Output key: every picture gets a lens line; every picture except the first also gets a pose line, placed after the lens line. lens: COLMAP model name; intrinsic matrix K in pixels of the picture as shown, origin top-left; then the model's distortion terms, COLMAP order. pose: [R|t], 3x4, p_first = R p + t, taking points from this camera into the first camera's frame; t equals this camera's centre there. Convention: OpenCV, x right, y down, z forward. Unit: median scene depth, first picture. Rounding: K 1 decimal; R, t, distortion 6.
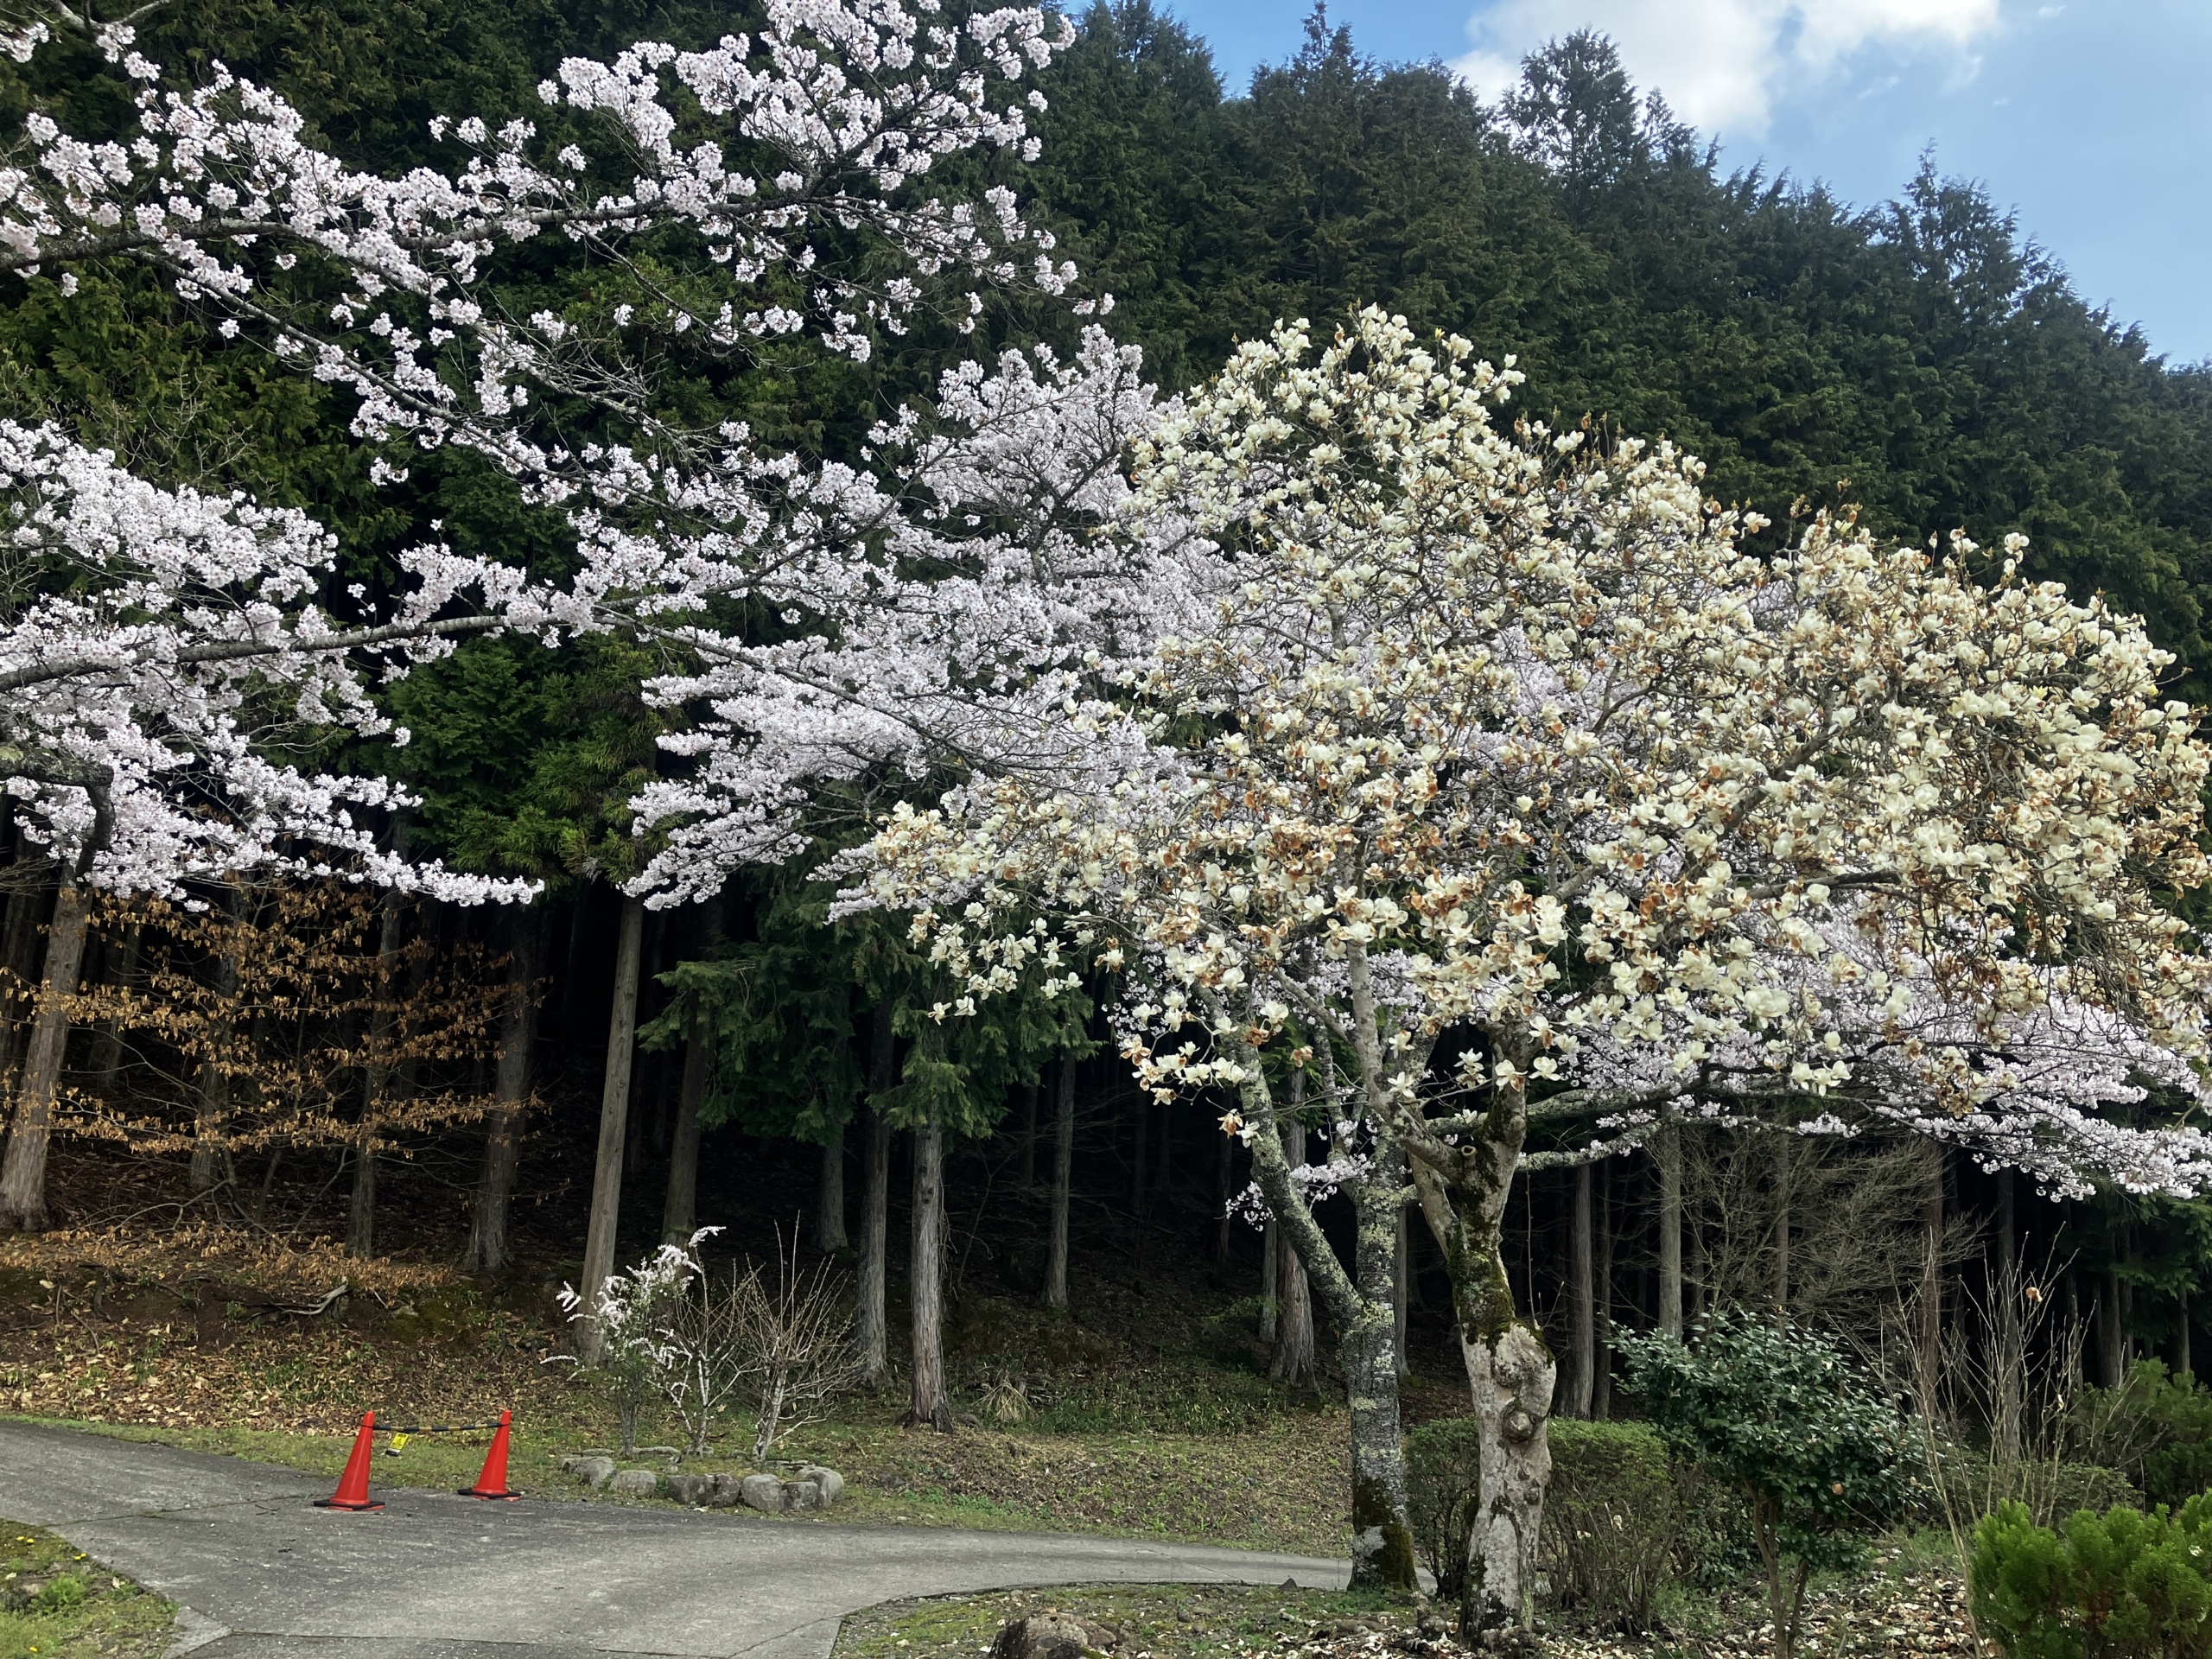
lens RADIAL K [[1797.8, 0, 1109.7], [0, 1797.8, 827.5], [0, 0, 1]] dist [0.033938, -0.003451]
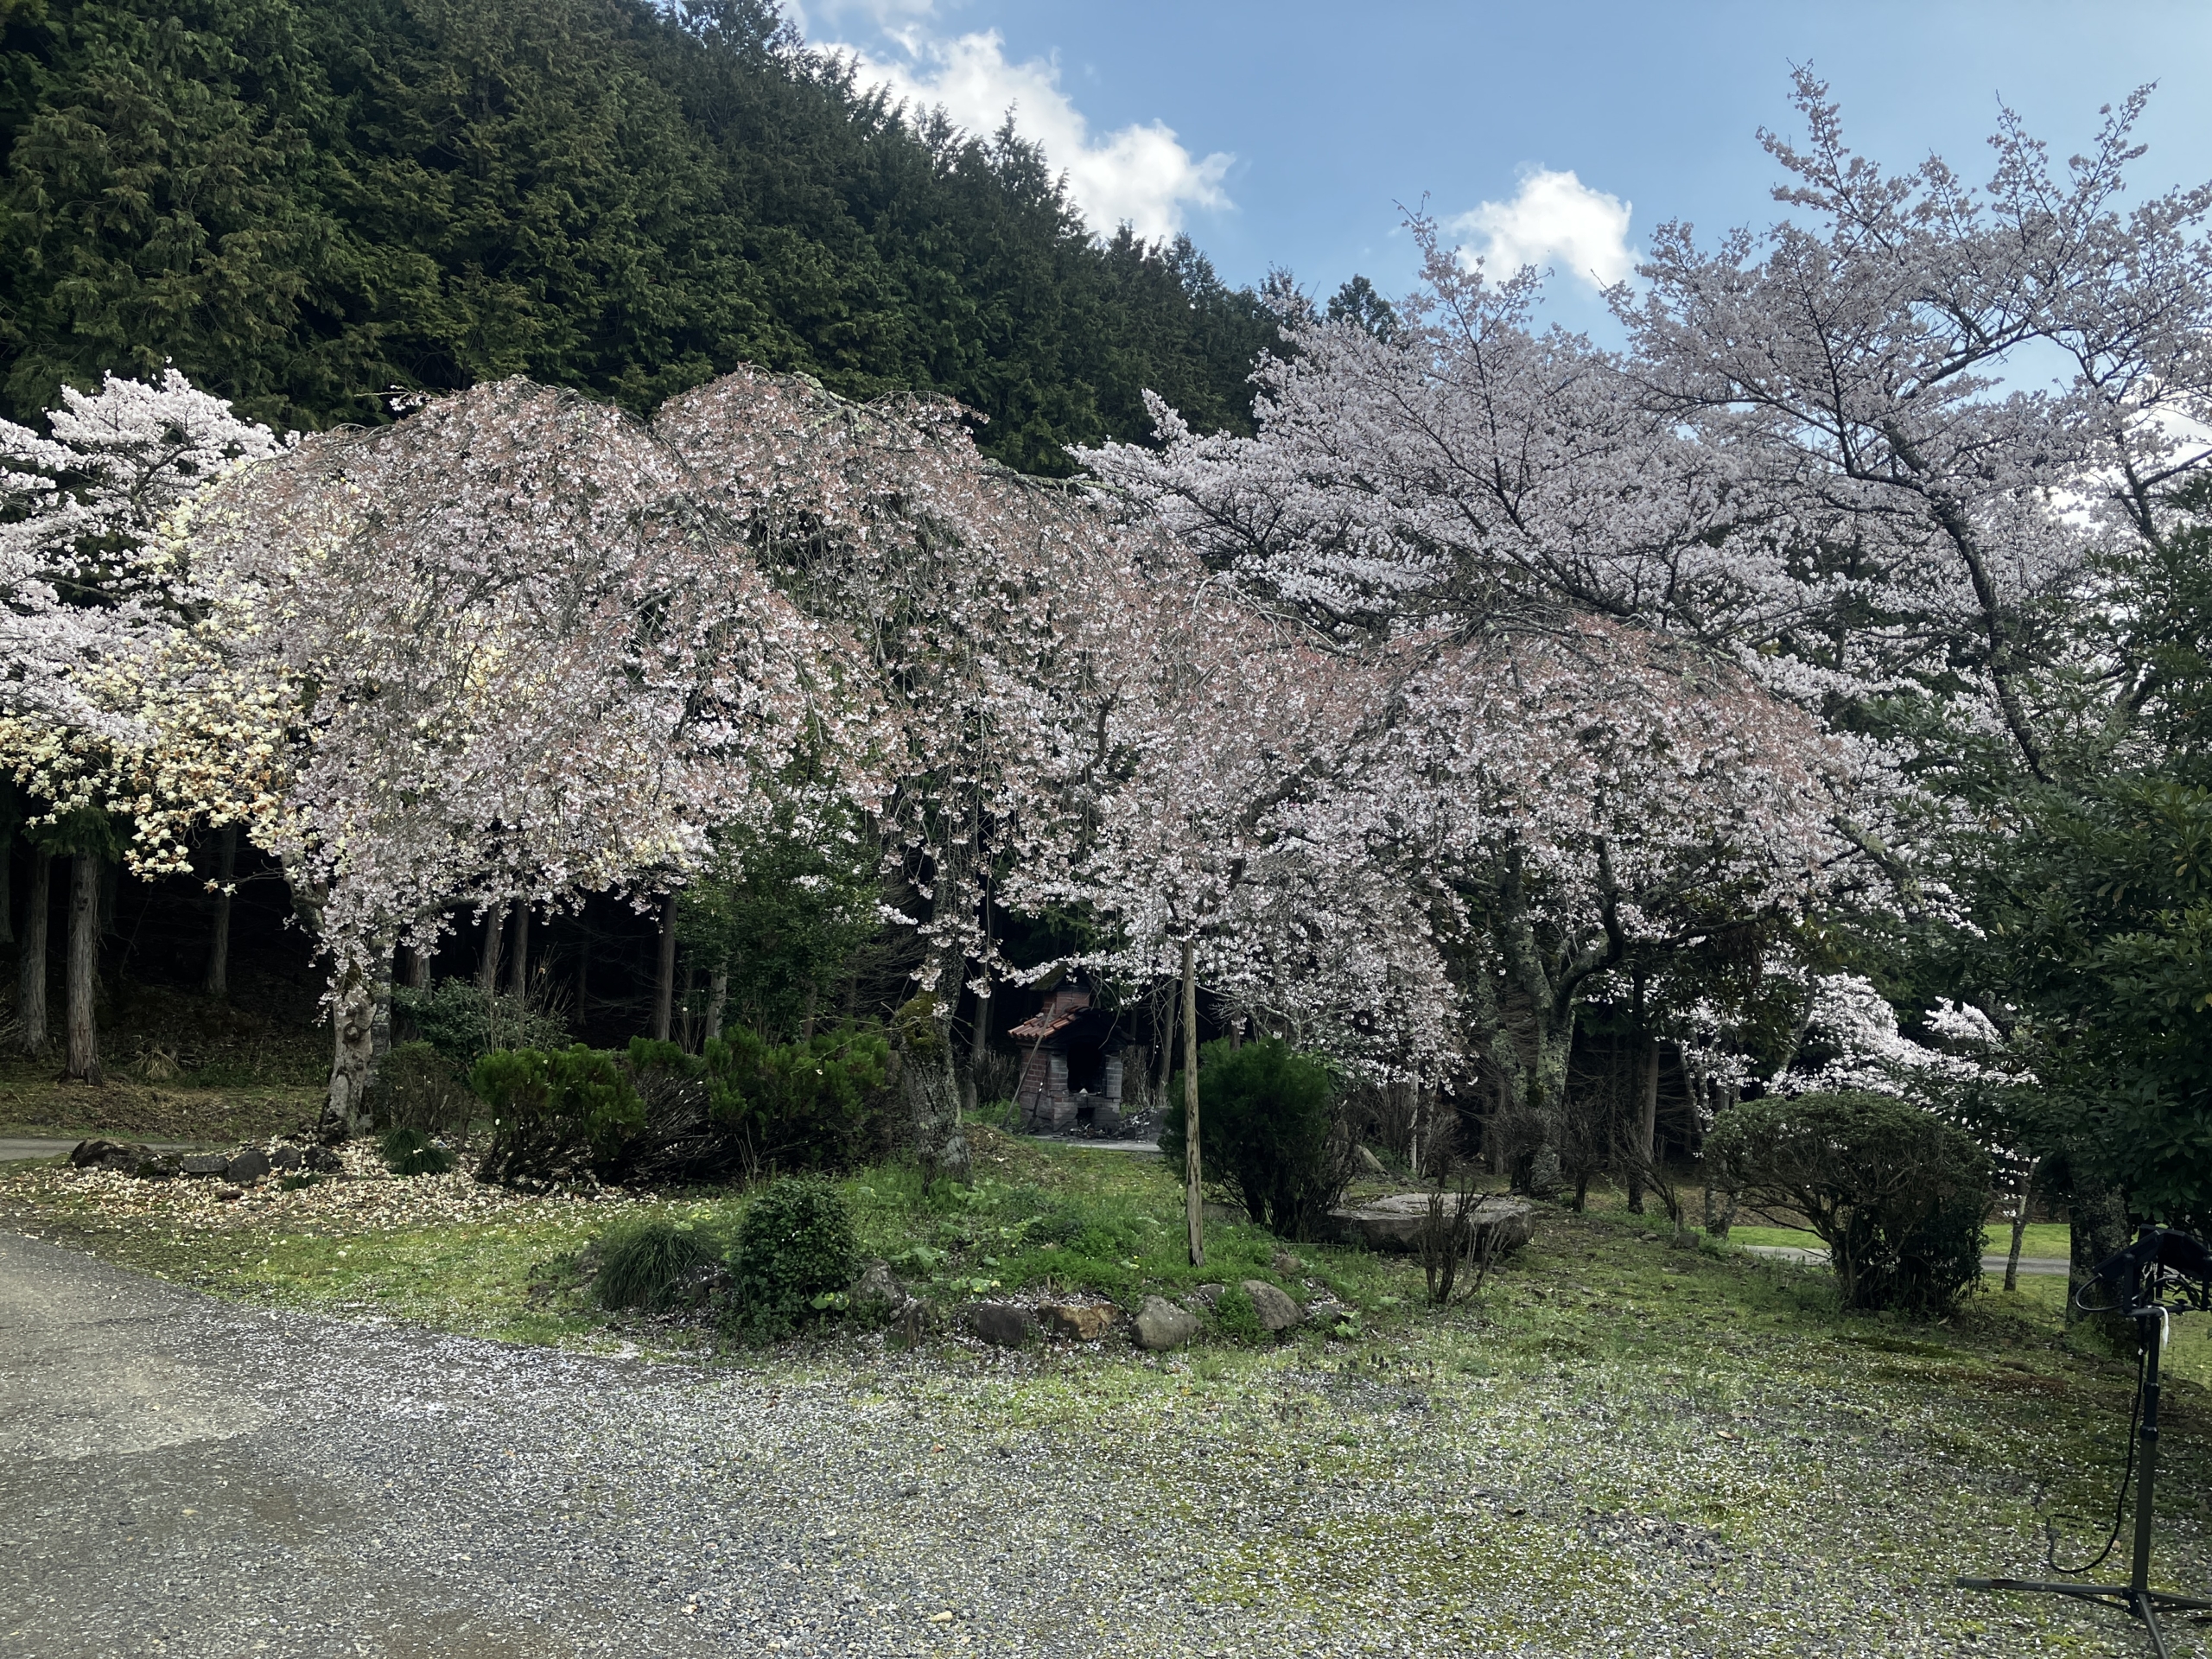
lens RADIAL K [[1797.8, 0, 1106.2], [0, 1797.8, 838.2], [0, 0, 1]] dist [0.033938, -0.003451]
pose [[0.926587, 0.033669, 0.374571, 0.210440], [-0.096037, 0.984146, 0.149107, -0.245251], [-0.363613, -0.174133, 0.915130, -1.021218]]
